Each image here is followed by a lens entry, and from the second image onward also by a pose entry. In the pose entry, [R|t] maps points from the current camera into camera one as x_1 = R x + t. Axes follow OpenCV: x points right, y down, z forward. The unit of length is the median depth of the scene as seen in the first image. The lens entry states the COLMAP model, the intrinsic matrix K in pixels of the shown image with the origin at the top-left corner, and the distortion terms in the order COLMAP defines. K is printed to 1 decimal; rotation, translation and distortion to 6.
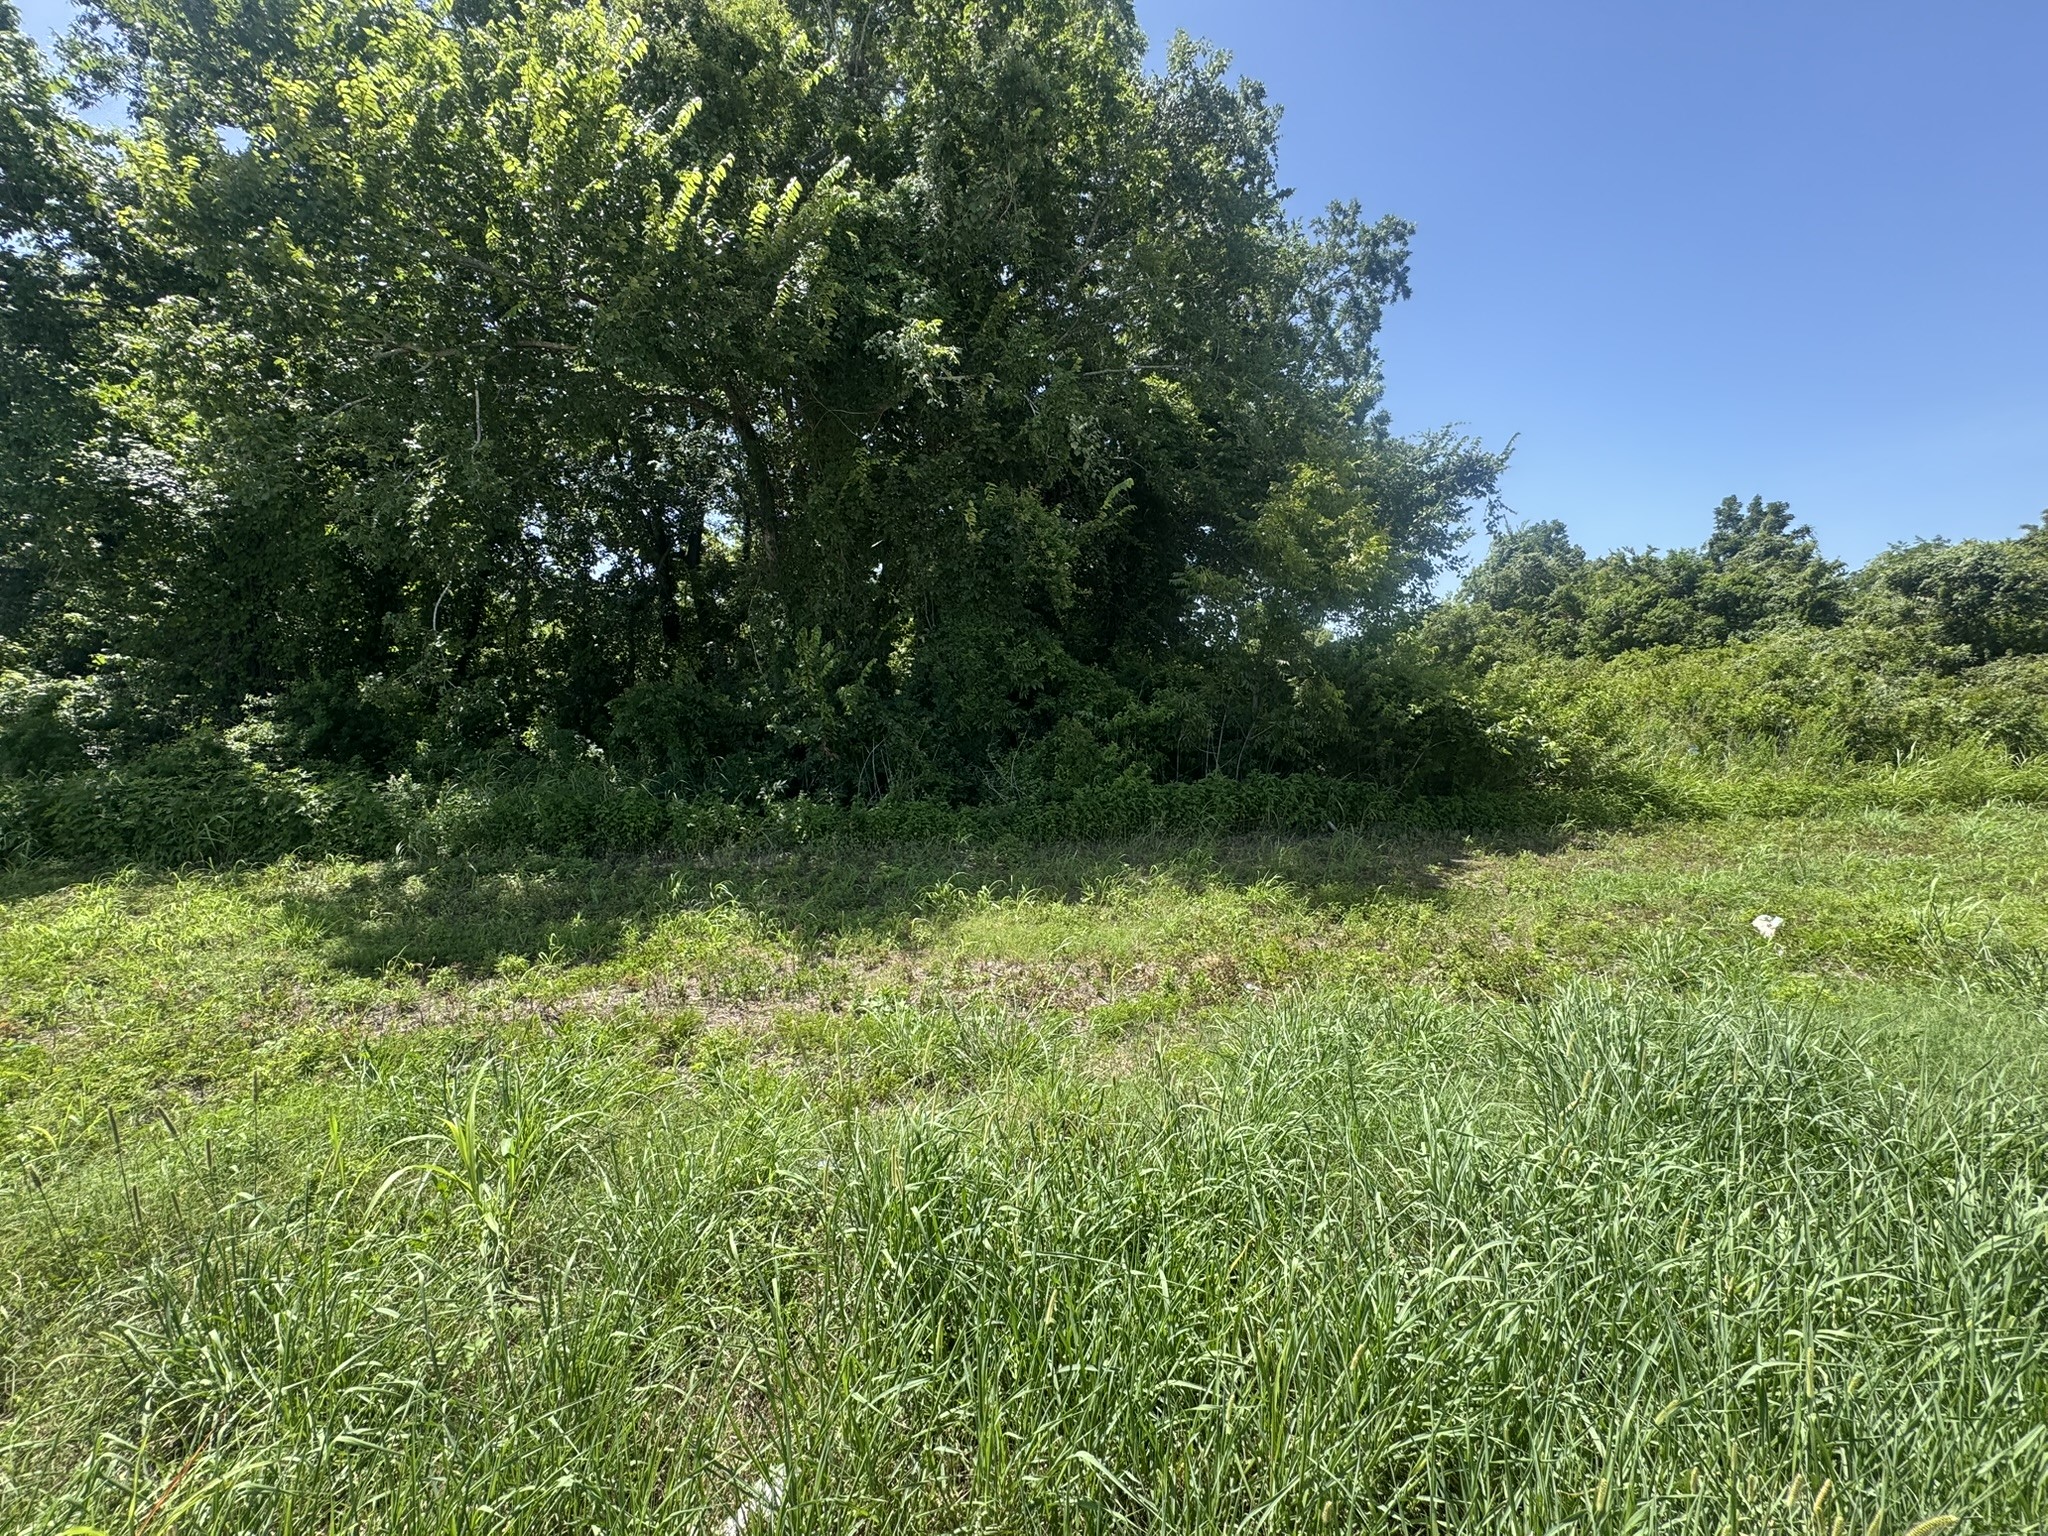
lens RADIAL K [[812.0, 0, 1022.2], [0, 812.0, 766.2], [0, 0, 1]] dist [-0.002486, 0.000065]
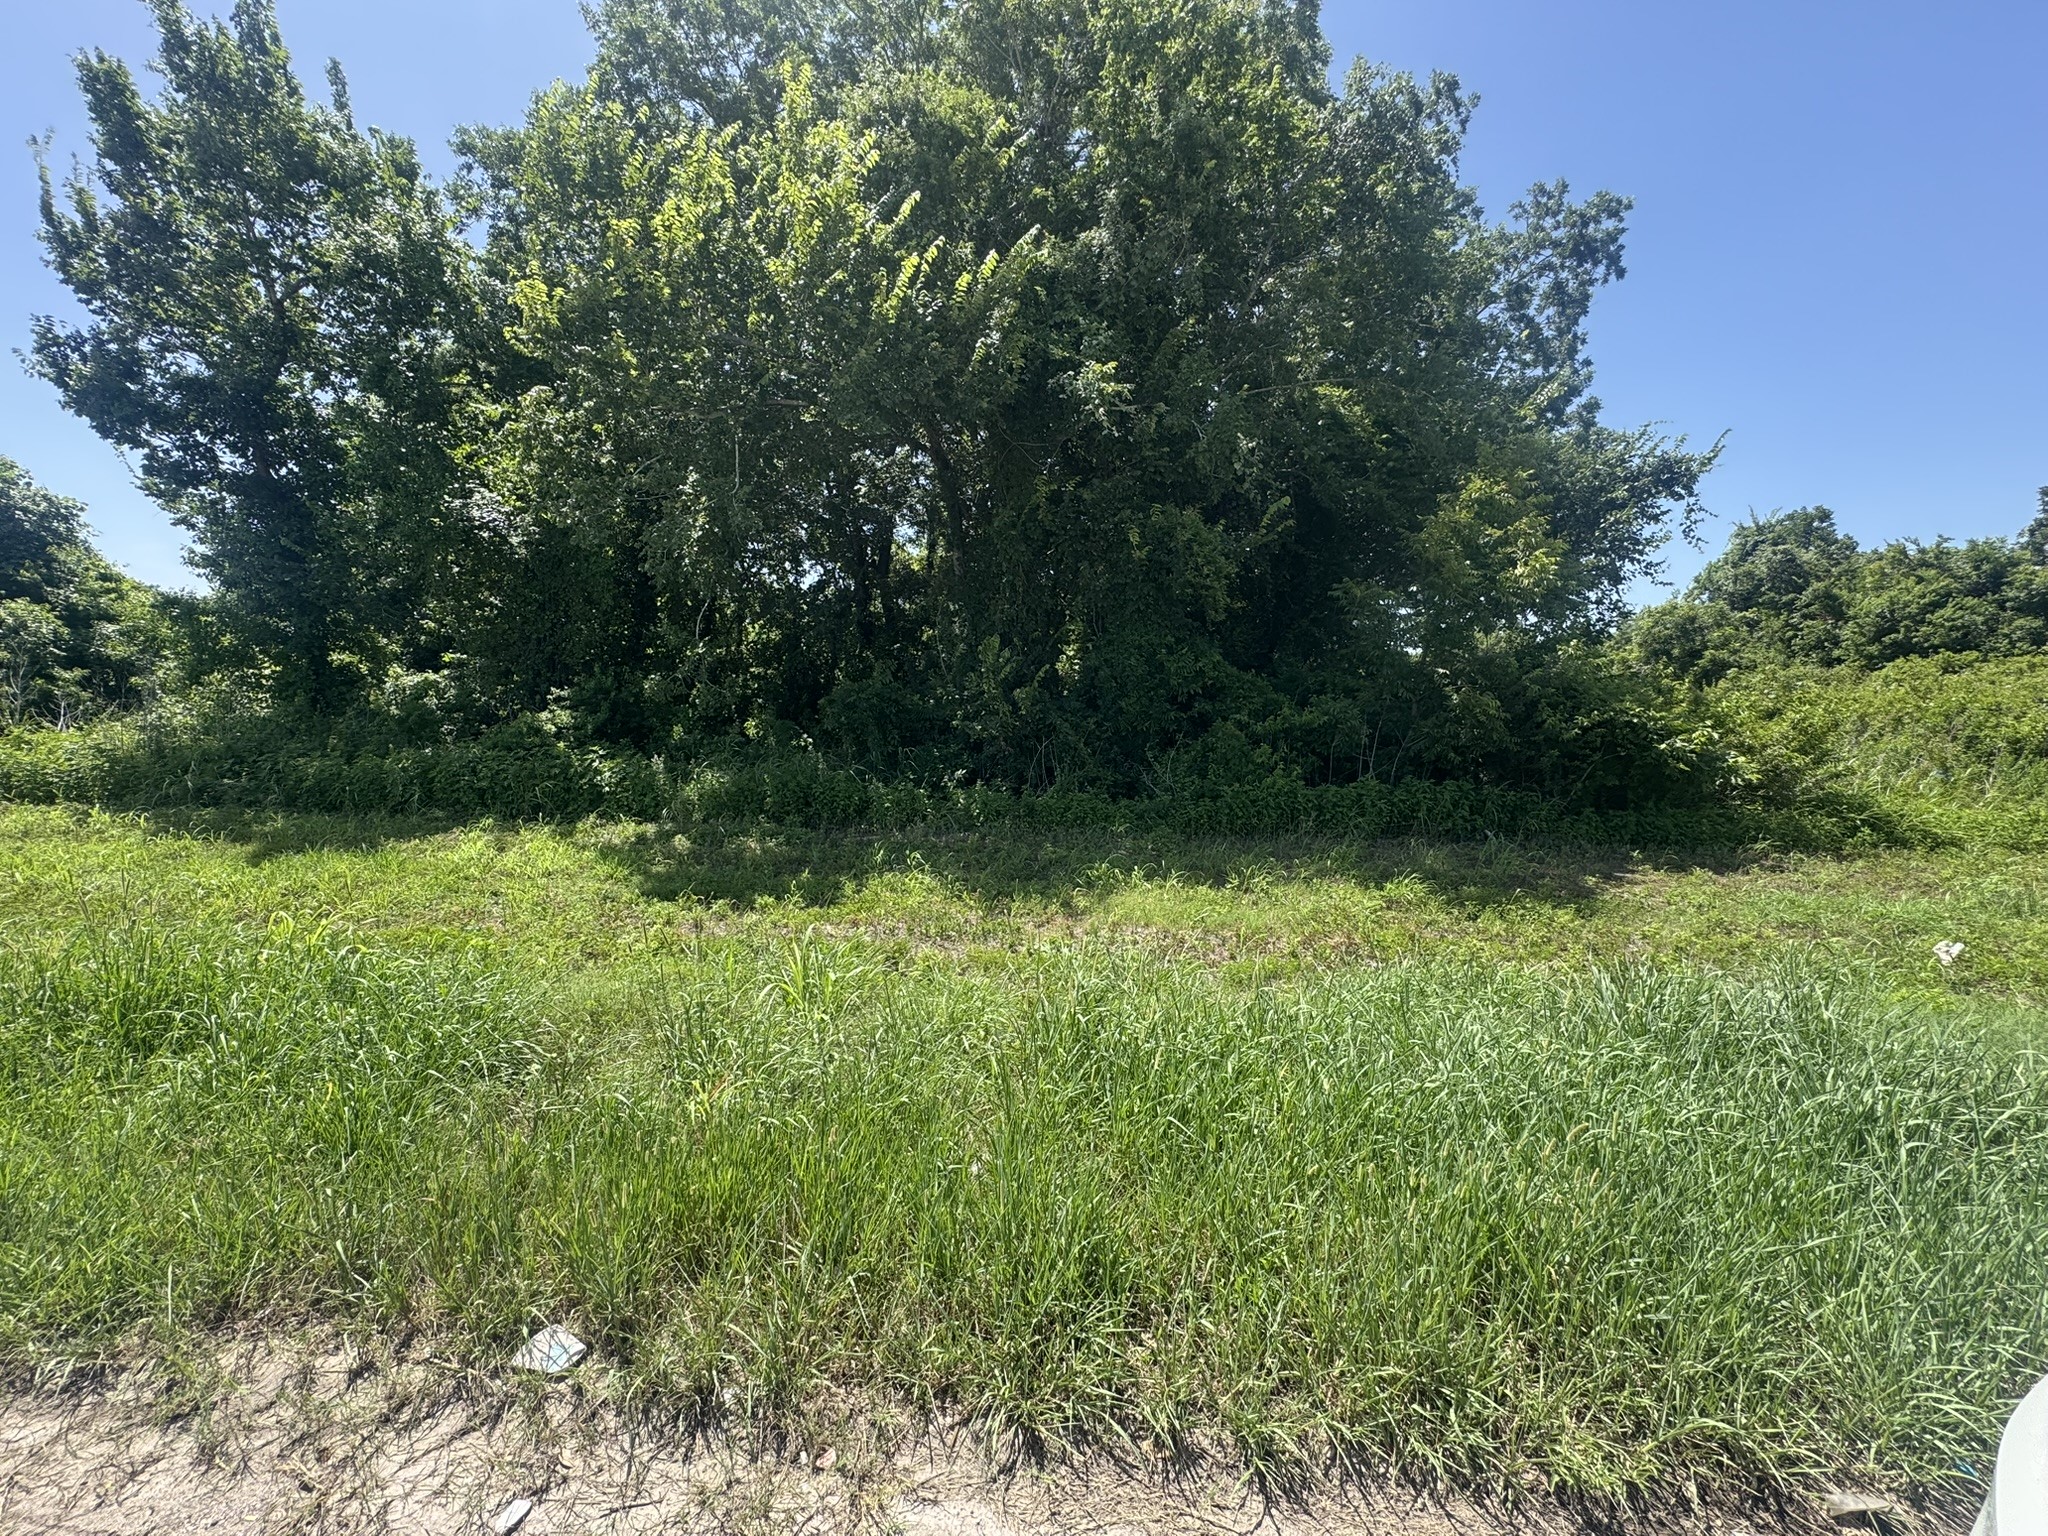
lens RADIAL K [[812.0, 0, 1021.2], [0, 812.0, 763.6], [0, 0, 1]] dist [-0.002486, 0.000065]
pose [[0.979567, 0.033585, -0.198296, 0.009110], [-0.034196, 0.999415, 0.000343, 0.005019], [0.198192, 0.006445, 0.980142, -0.096544]]
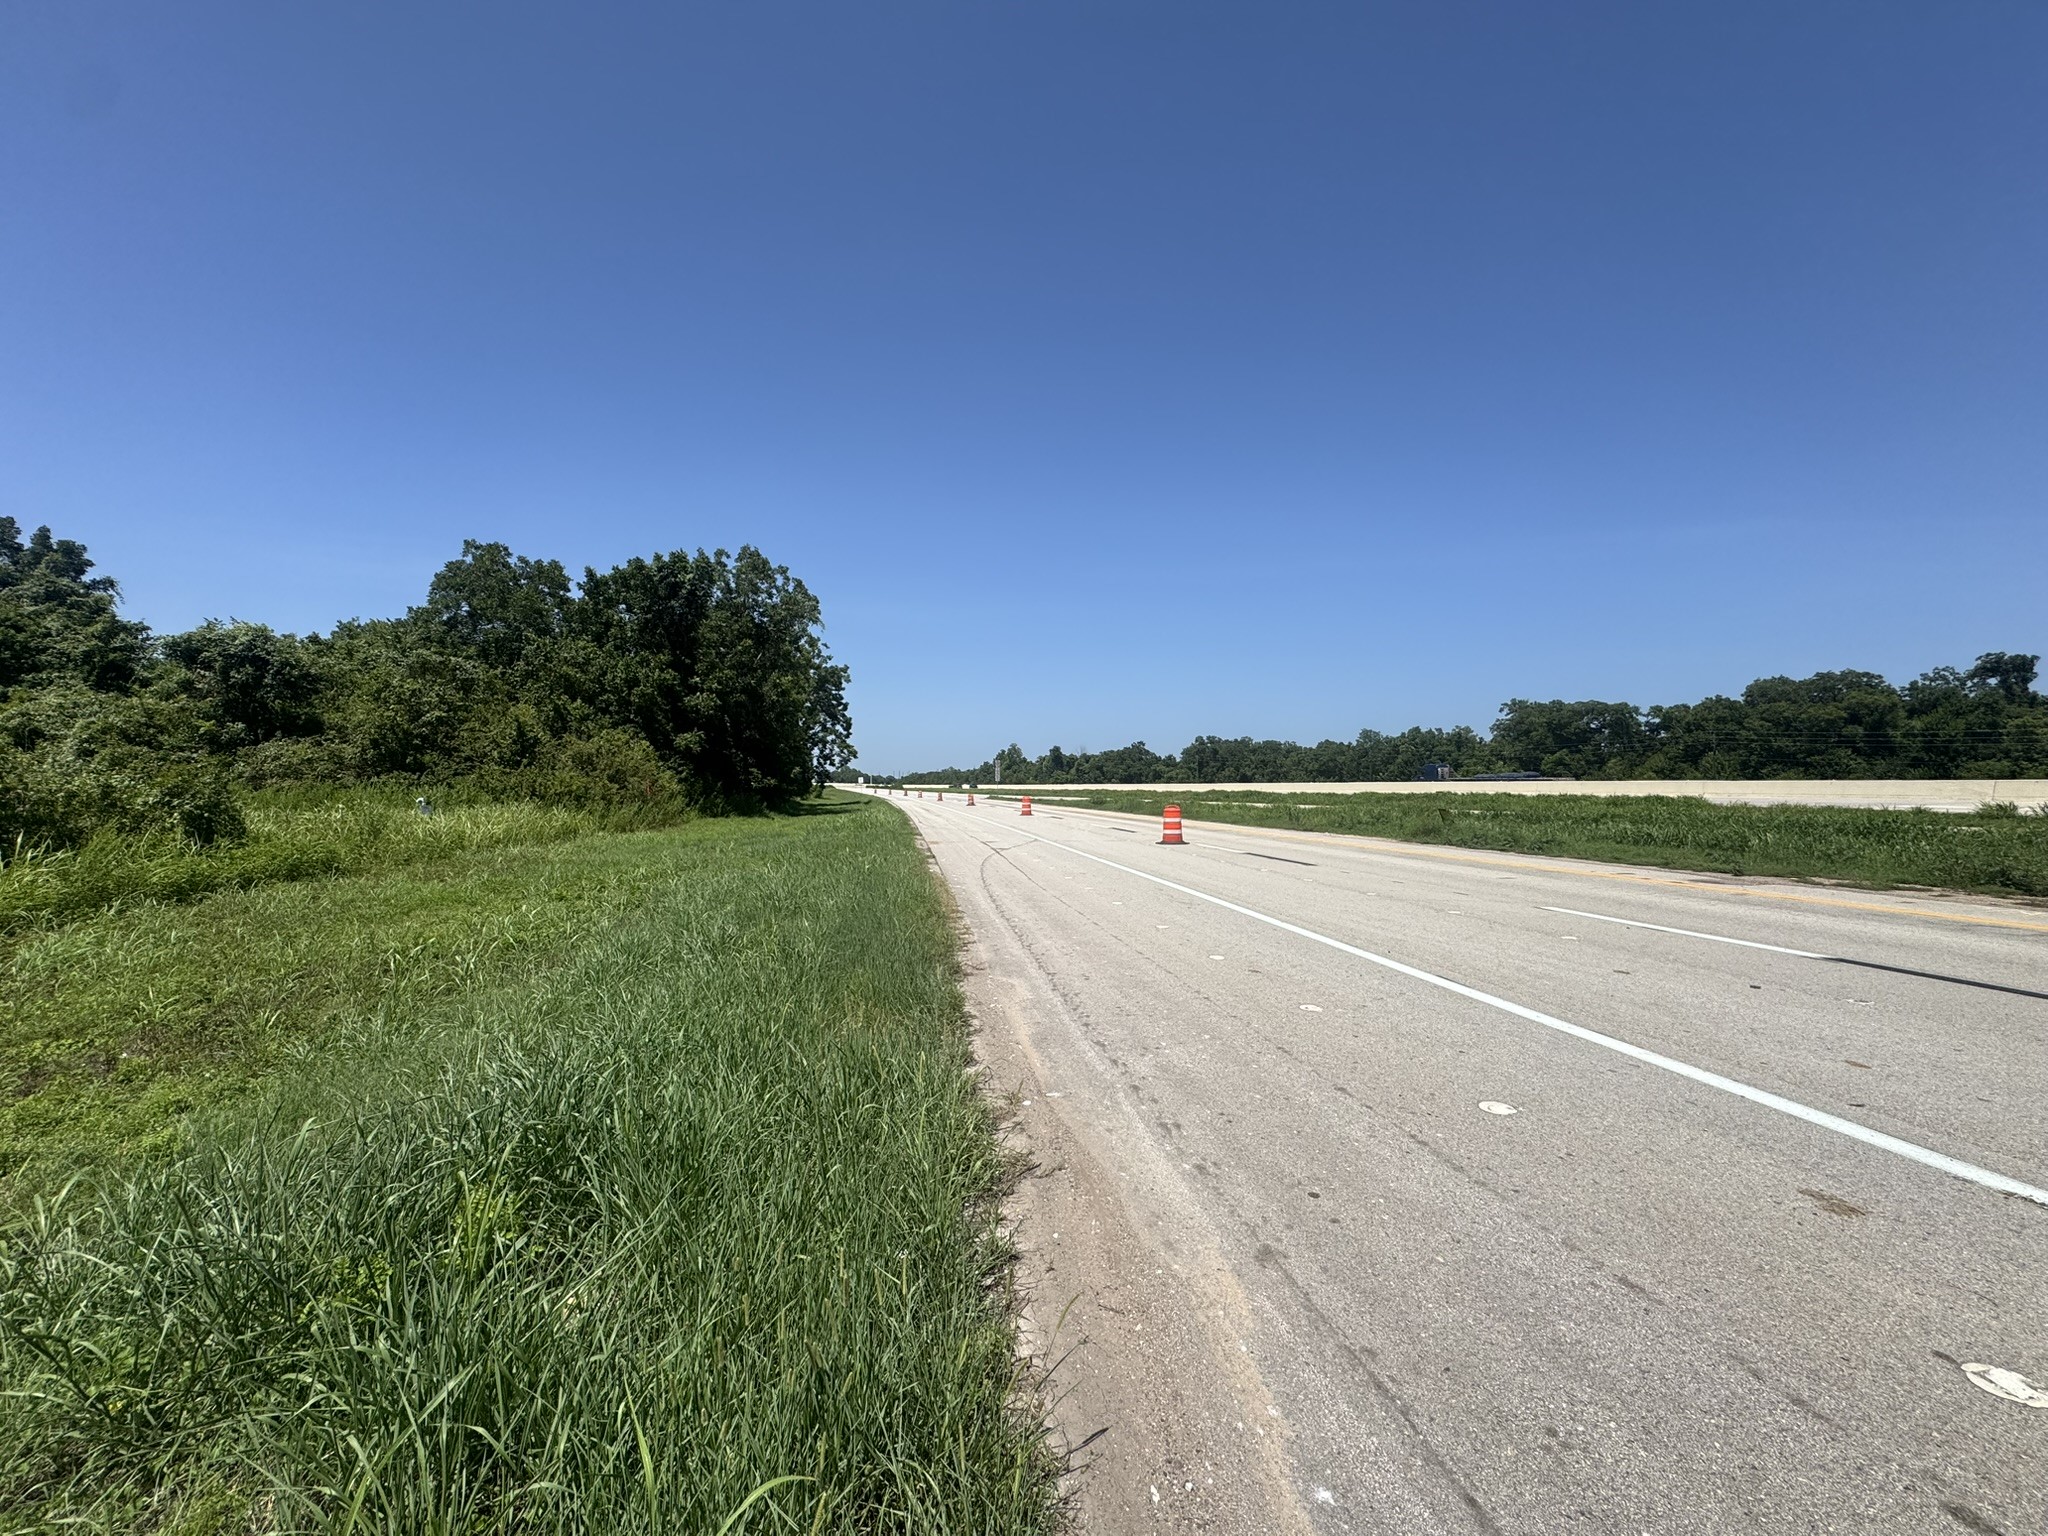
lens RADIAL K [[812.0, 0, 1019.2], [0, 812.0, 767.6], [0, 0, 1]] dist [-0.002486, 0.000065]
pose [[0.002733, 0.033162, 0.999446, 0.434285], [0.062909, 0.997465, -0.033268, -0.009200], [-0.998016, 0.062965, 0.000639, 0.134815]]
